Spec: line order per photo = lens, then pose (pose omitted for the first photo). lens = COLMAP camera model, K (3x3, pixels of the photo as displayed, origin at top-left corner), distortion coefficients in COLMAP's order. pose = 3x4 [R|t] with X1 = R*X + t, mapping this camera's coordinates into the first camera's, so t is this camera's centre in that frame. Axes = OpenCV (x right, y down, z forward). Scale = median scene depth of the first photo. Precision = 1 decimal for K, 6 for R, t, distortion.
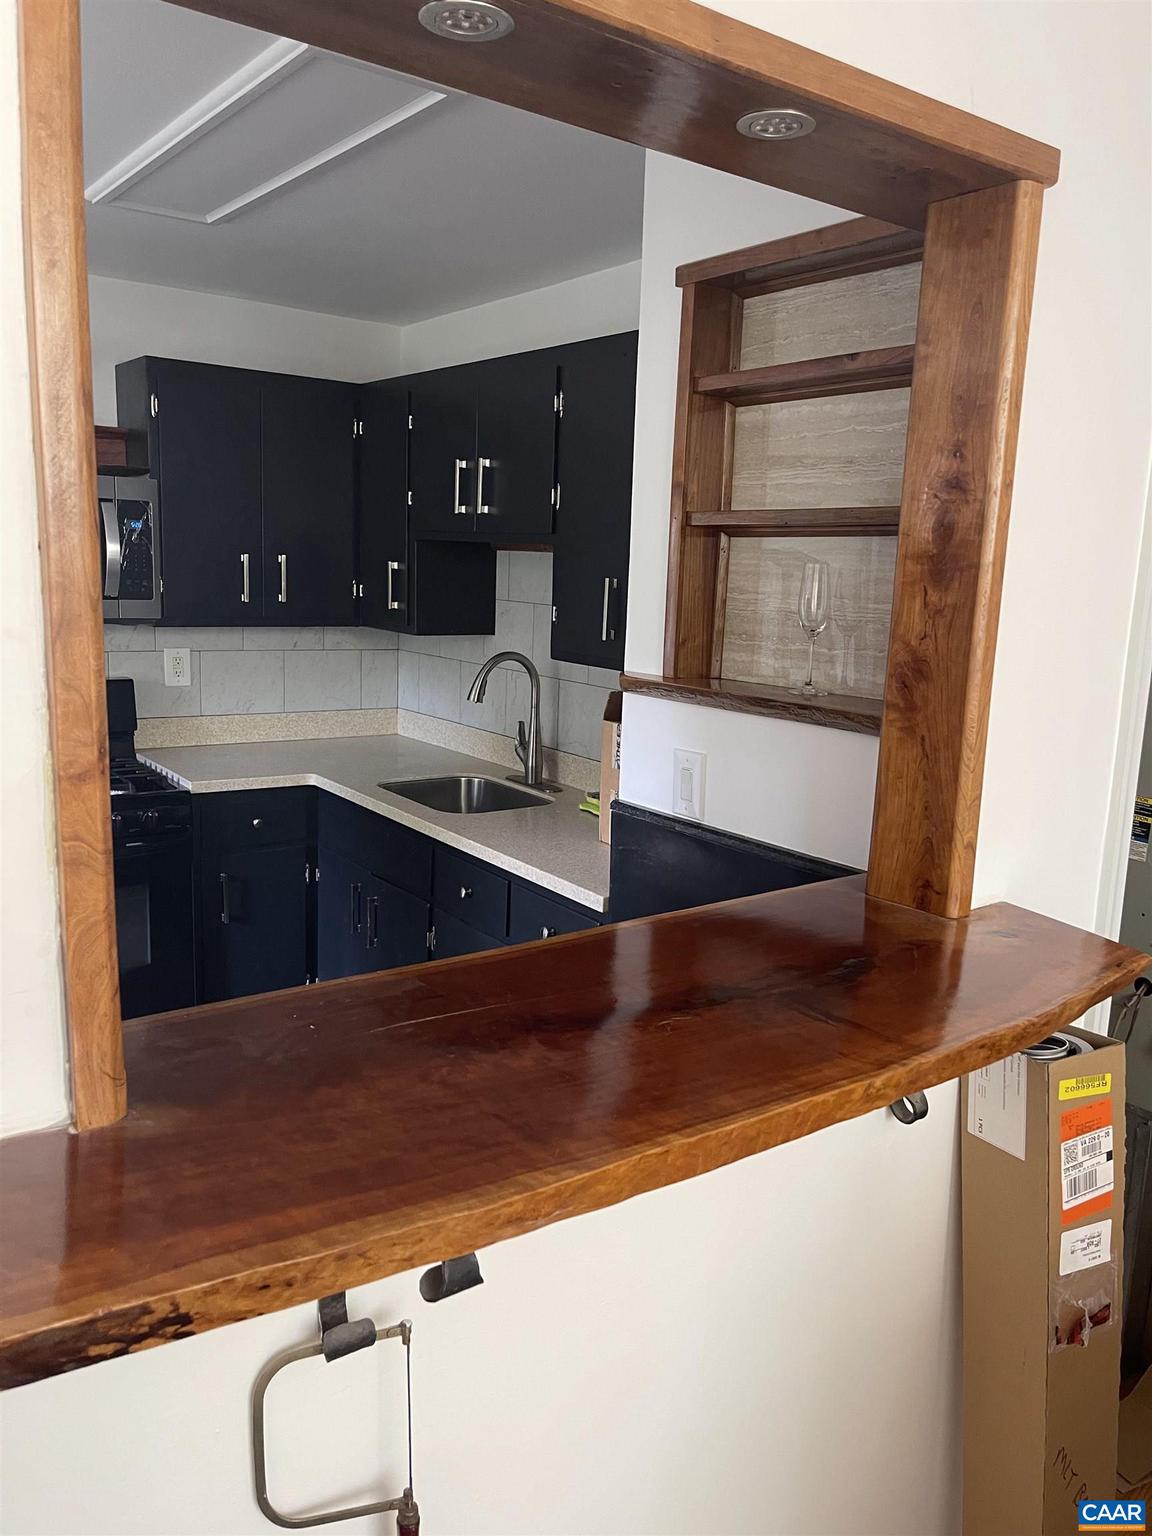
lens RADIAL K [[1171.4, 0, 580.7], [0, 1171.4, 761.9], [0, 0, 1]] dist [0.060807, -0.073266]
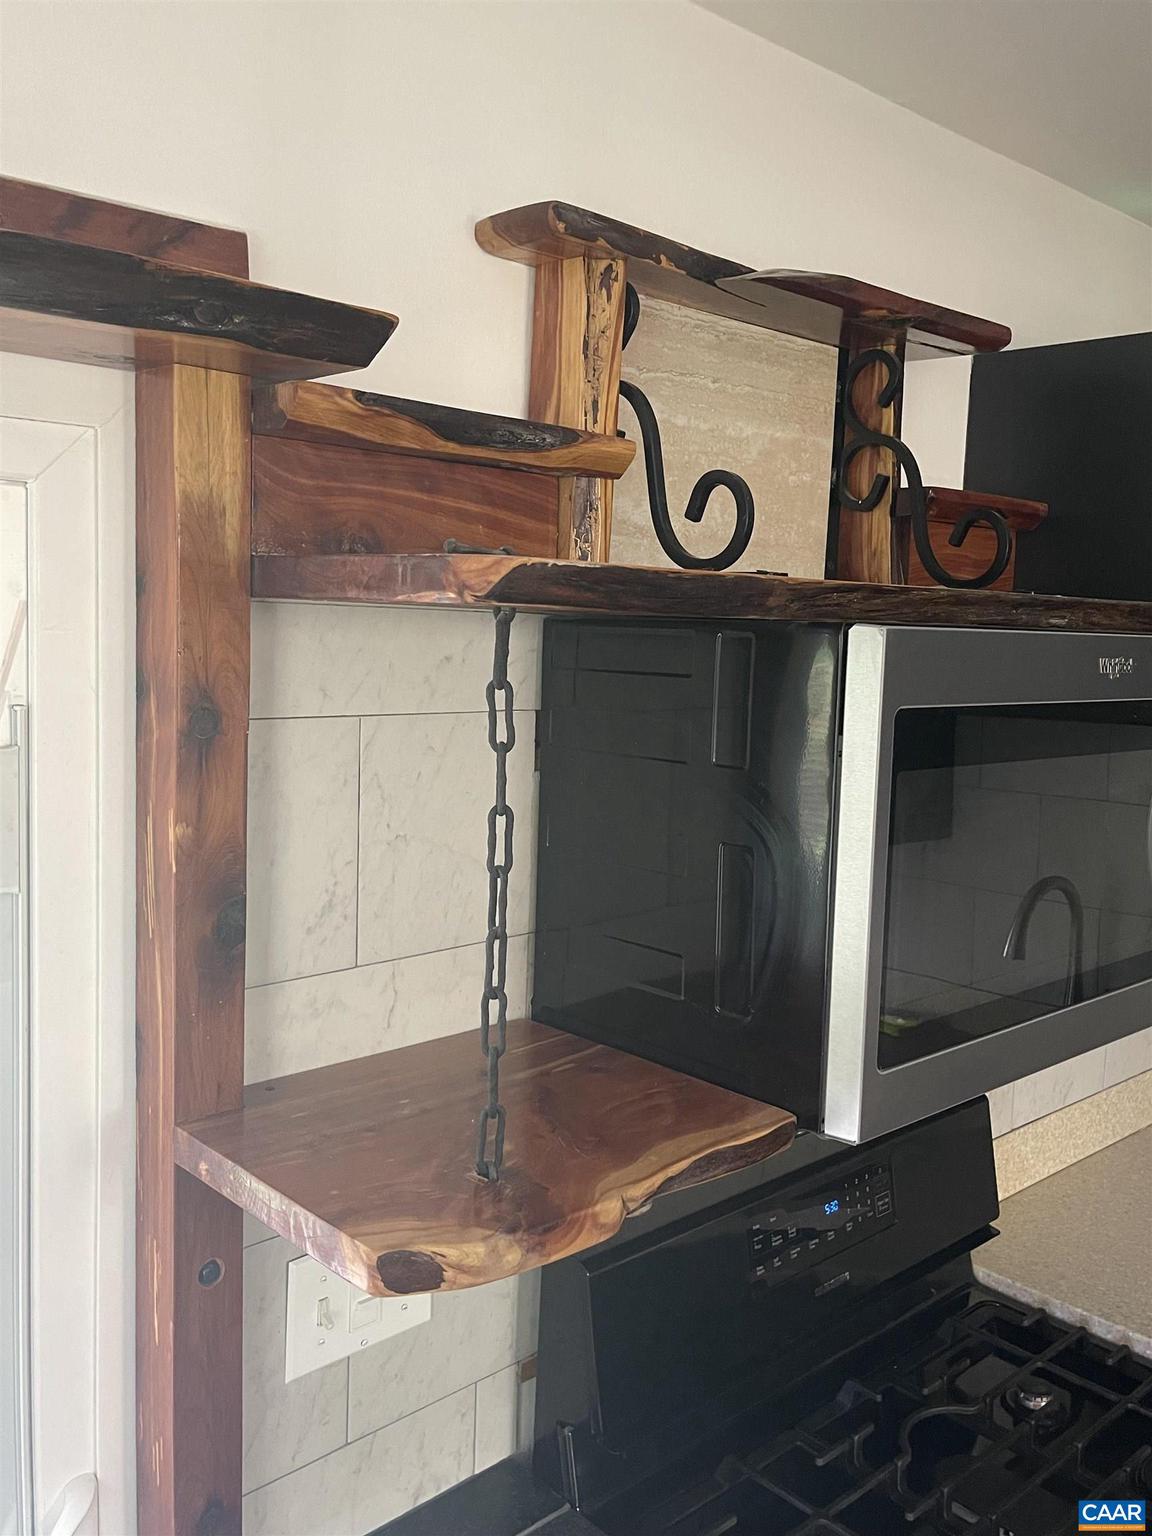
lens RADIAL K [[1319.8, 0, 584.6], [0, 1319.8, 763.8], [0, 0, 1]] dist [0.064497, -0.086056]
pose [[0.992870, -0.015071, 0.118248, -0.990739], [0.021153, 0.998507, -0.050353, -0.285278], [-0.117313, 0.052495, 0.991707, 0.939724]]
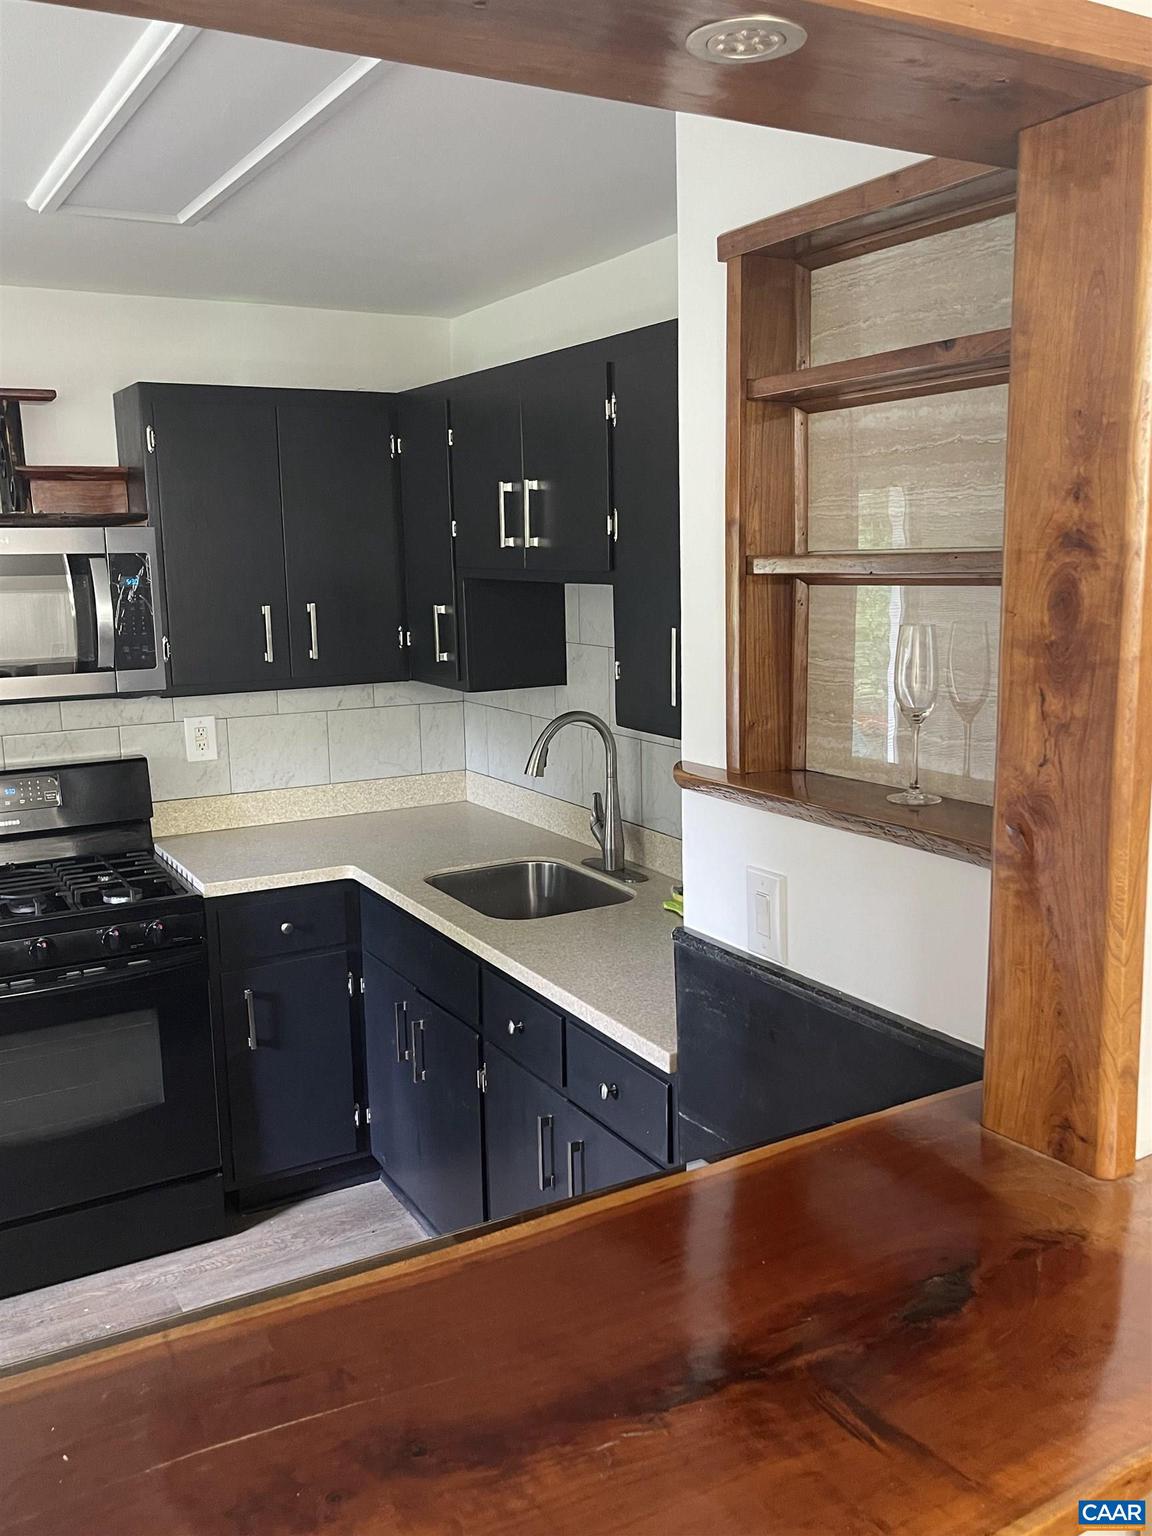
lens RADIAL K [[1319.8, 0, 584.6], [0, 1319.8, 763.8], [0, 0, 1]] dist [0.064497, -0.086056]
pose [[0.992061, -0.037574, -0.120011, 0.085289], [0.036519, 0.999273, -0.010980, -0.075192], [0.120337, 0.006511, 0.992712, 0.146824]]
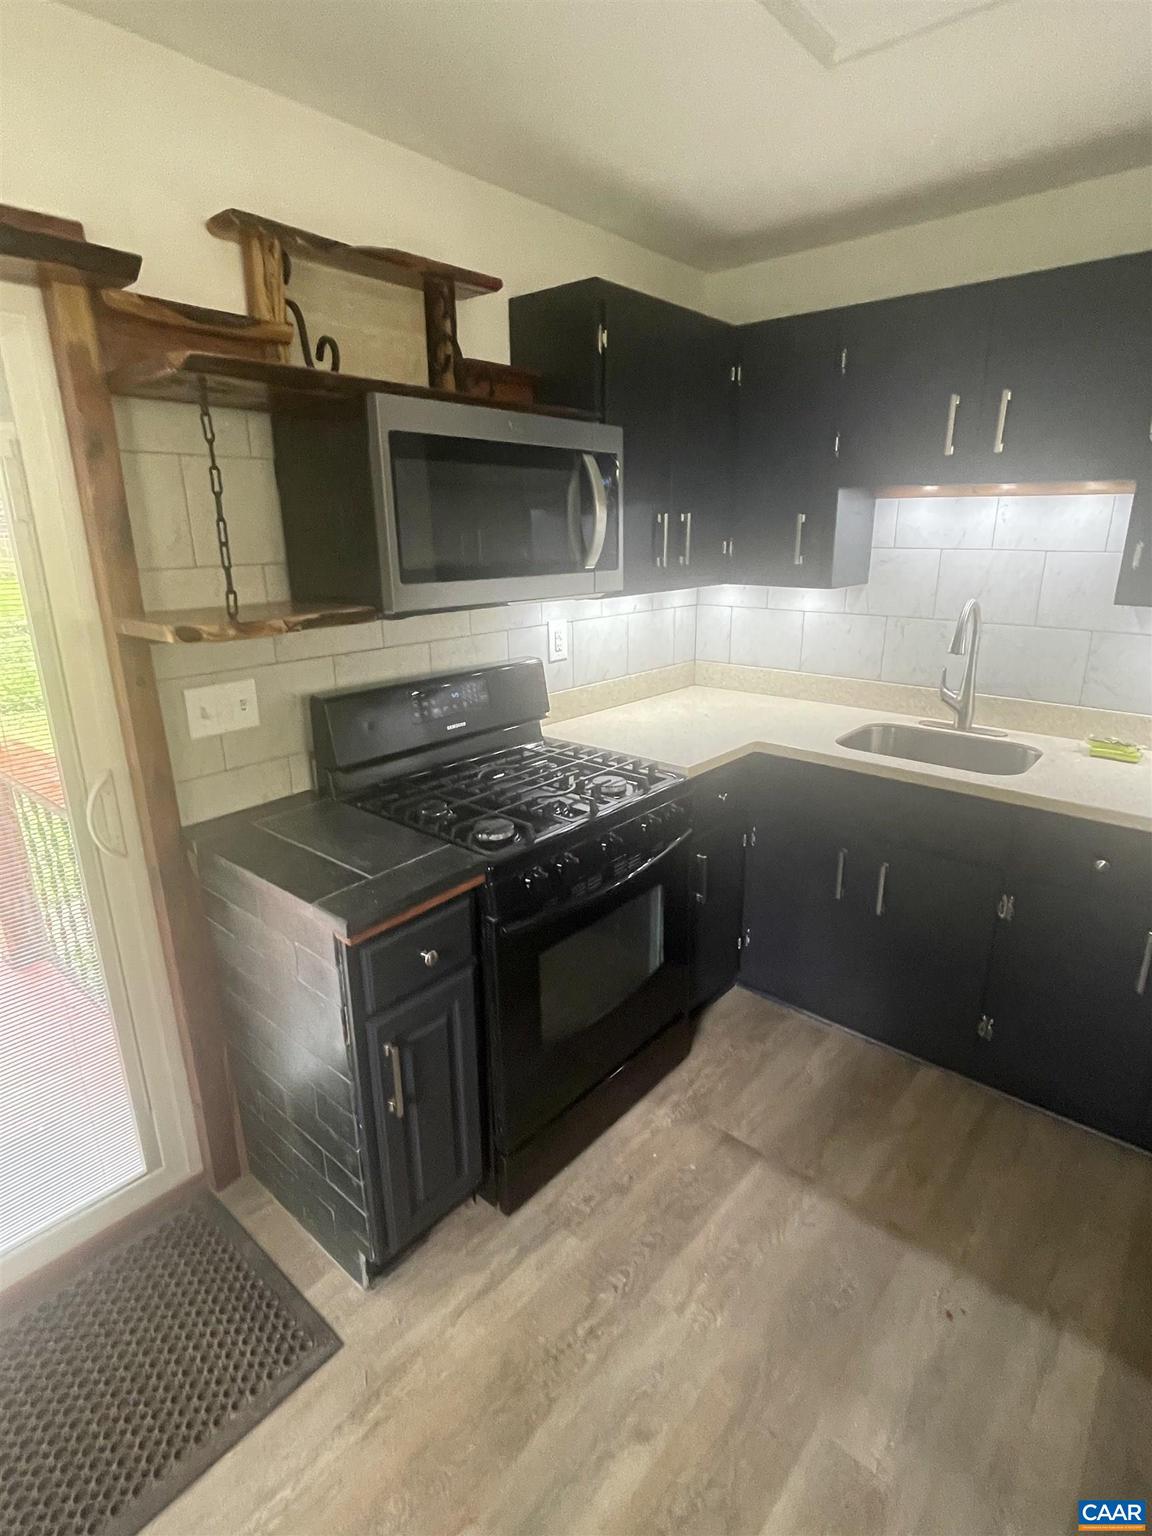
lens RADIAL K [[776.7, 0, 579.2], [0, 776.7, 762.1], [0, 0, 1]] dist [-0.002282, -0.000430]
pose [[0.974174, -0.109223, 0.197622, -0.831213], [0.083547, 0.987465, 0.133913, -0.117679], [-0.209771, -0.113944, 0.971088, 0.665087]]
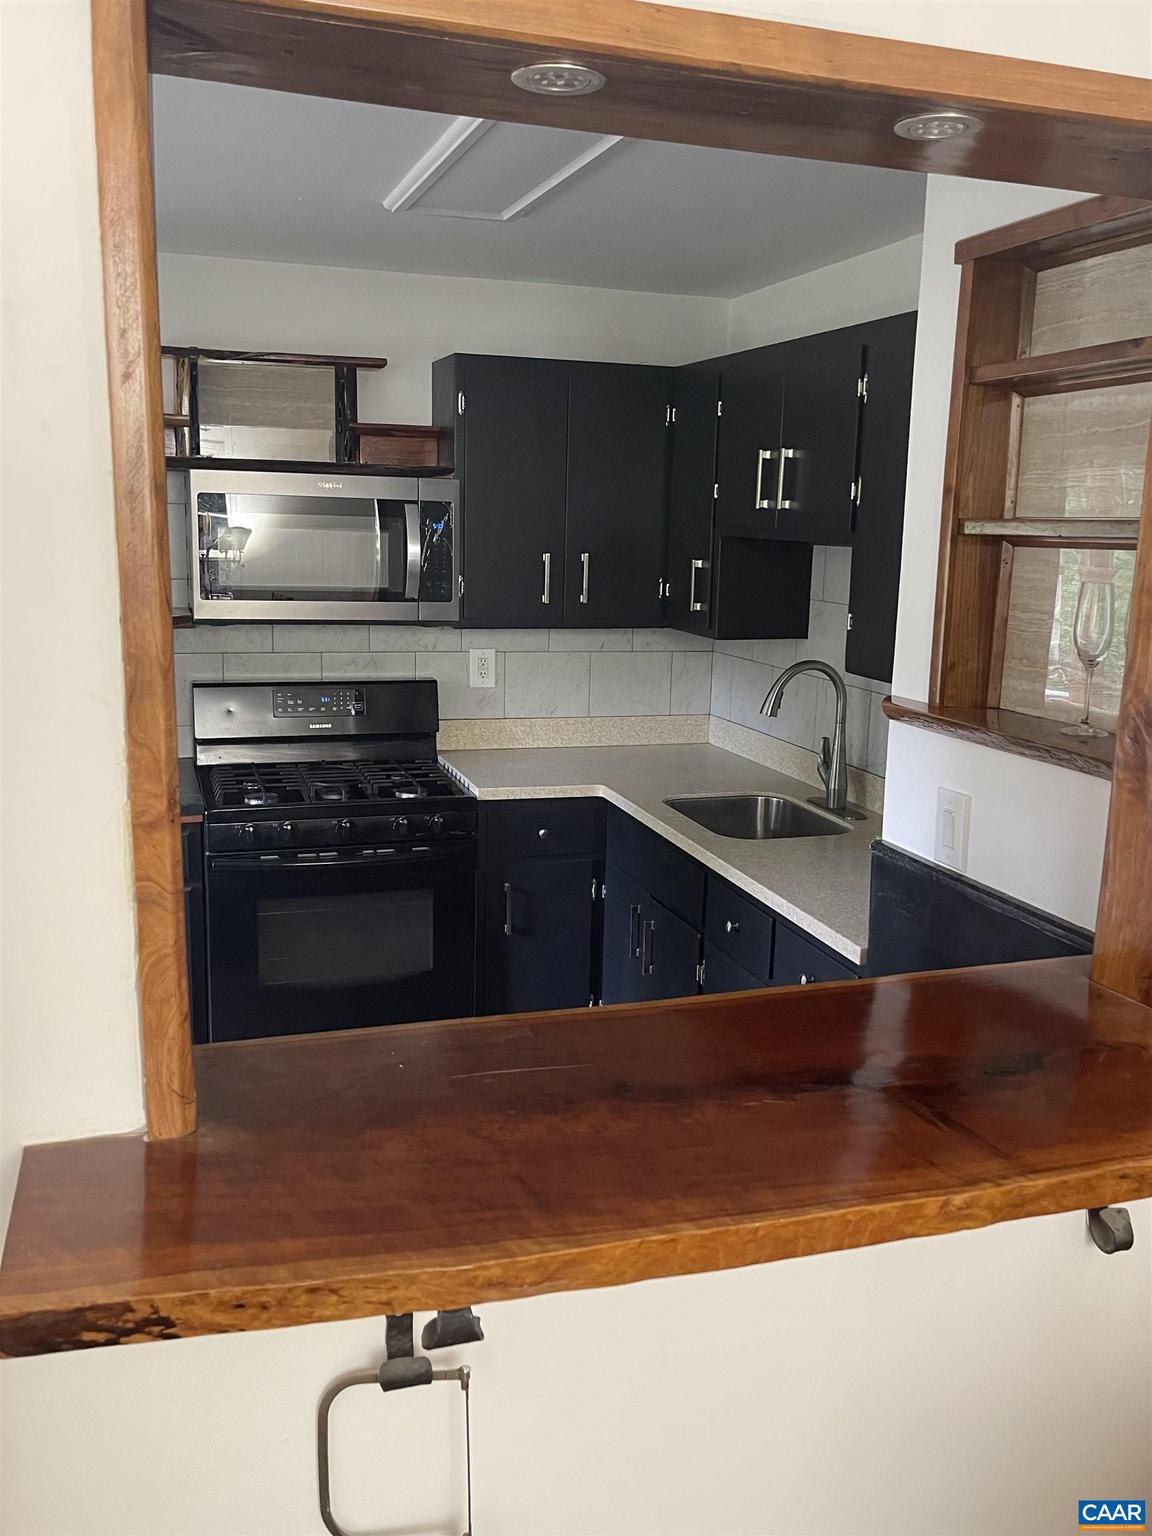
lens RADIAL K [[1319.8, 0, 584.6], [0, 1319.8, 763.8], [0, 0, 1]] dist [0.064497, -0.086056]
pose [[0.951305, 0.043712, -0.305137, 0.136682], [-0.042362, 0.999041, 0.011048, -0.029991], [0.305327, 0.002417, 0.952244, -0.028102]]
